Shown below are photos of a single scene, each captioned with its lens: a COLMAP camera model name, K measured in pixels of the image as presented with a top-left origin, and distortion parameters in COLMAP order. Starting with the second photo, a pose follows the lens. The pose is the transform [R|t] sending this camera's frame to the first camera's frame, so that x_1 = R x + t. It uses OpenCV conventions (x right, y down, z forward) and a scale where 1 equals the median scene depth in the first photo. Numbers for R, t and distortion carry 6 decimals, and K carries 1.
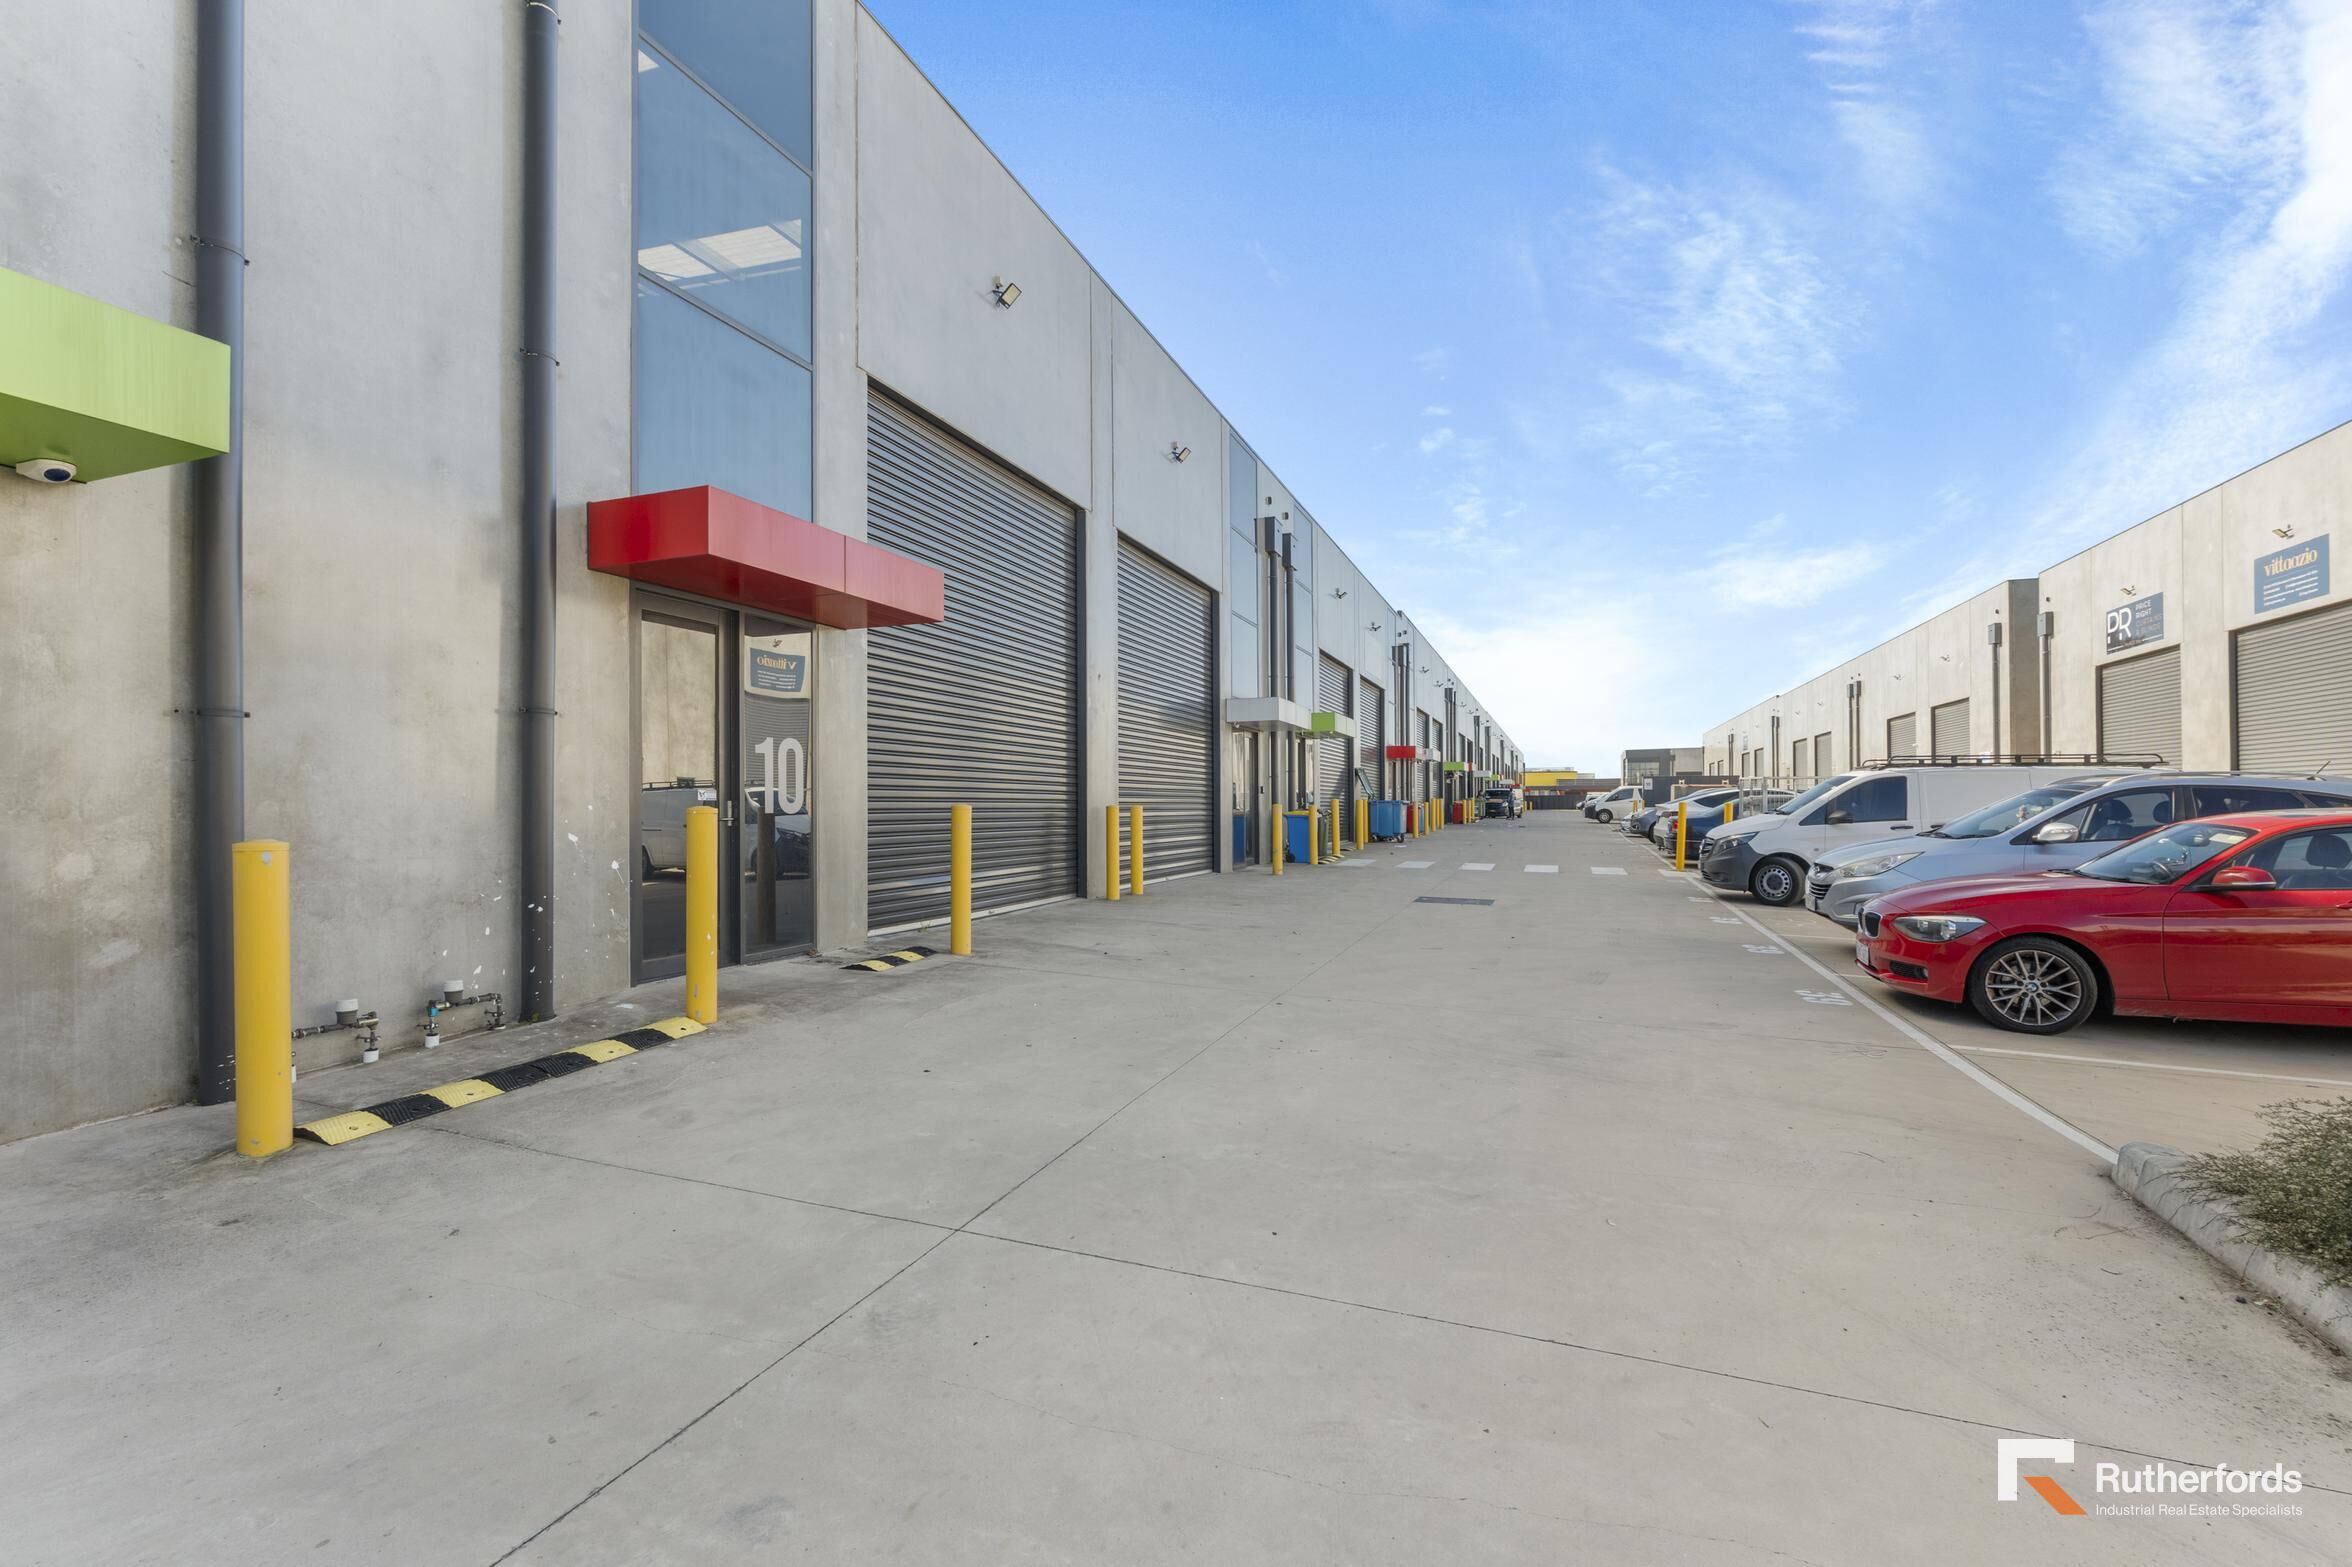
lens RADIAL K [[1039.4, 0, 1162.9], [0, 1039.4, 791.5], [0, 0, 1]] dist [-0.007021, 0.001959]
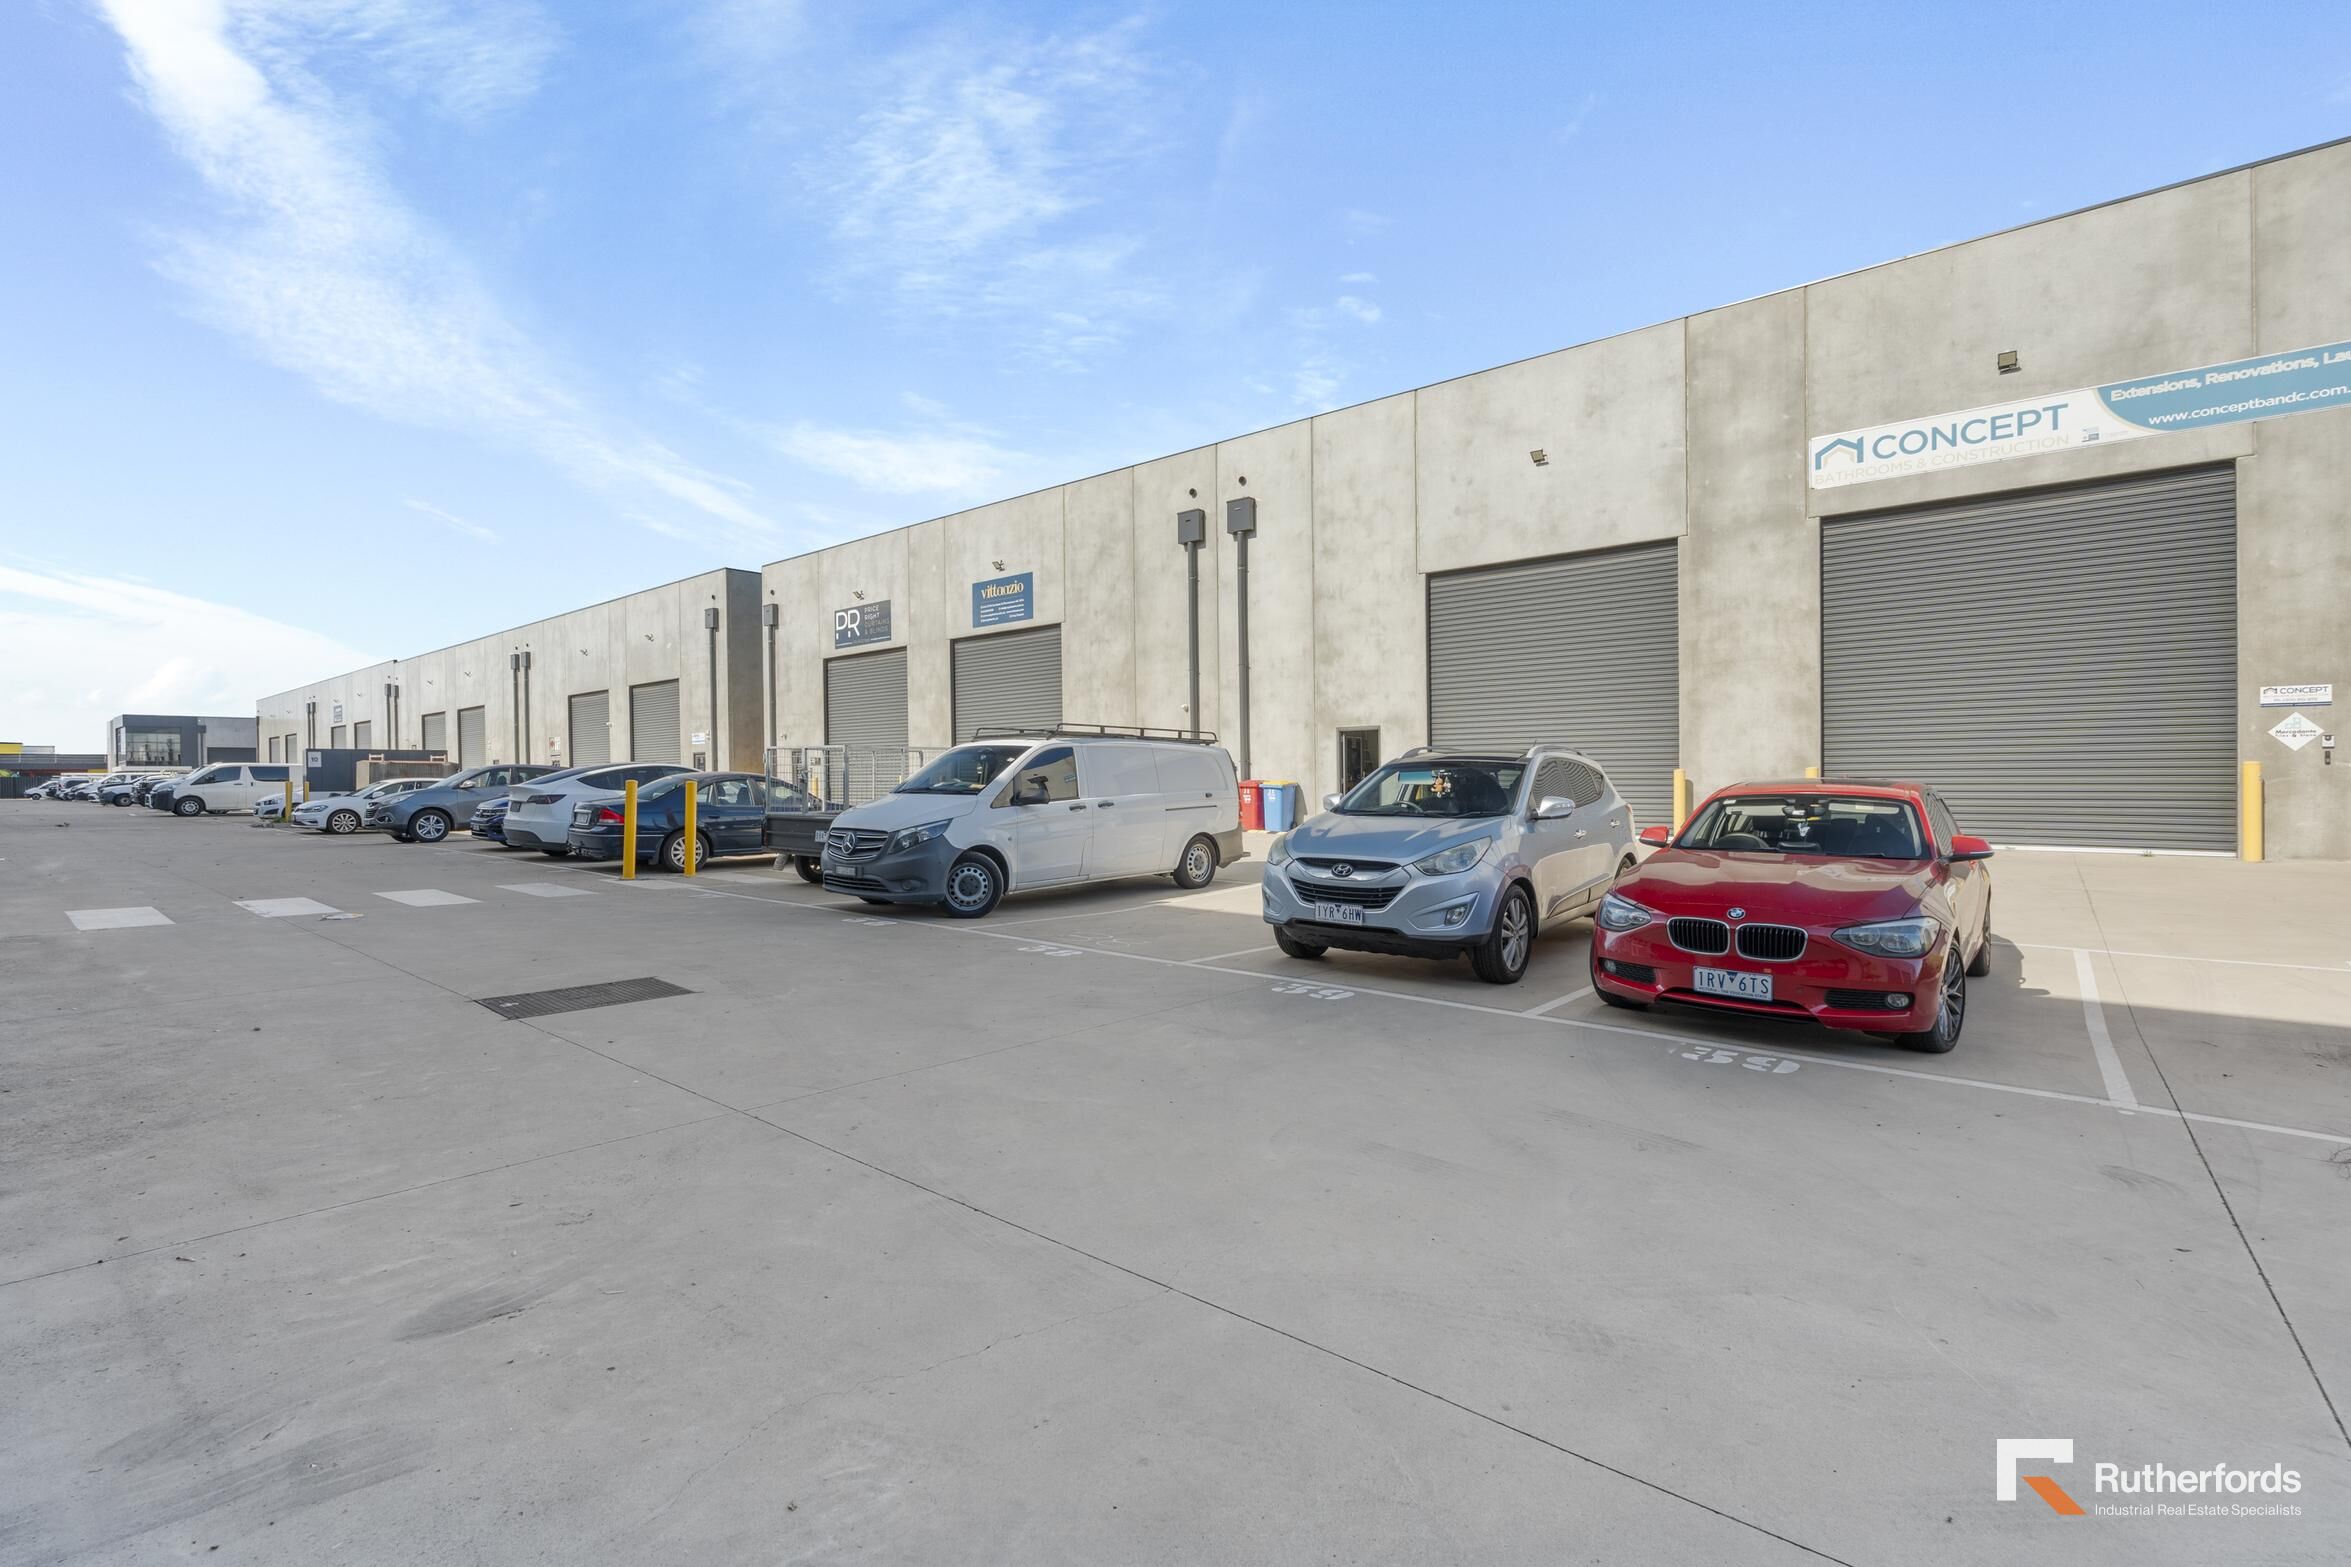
lens RADIAL K [[1038.9, 0, 1177.2], [0, 1038.9, 777.5], [0, 0, 1]] dist [-0.007021, 0.001959]
pose [[0.316294, 0.001212, 0.948661, -0.030789], [-0.003777, 0.999993, -0.000018, 0.004460], [-0.948654, -0.003578, 0.316296, 0.289291]]
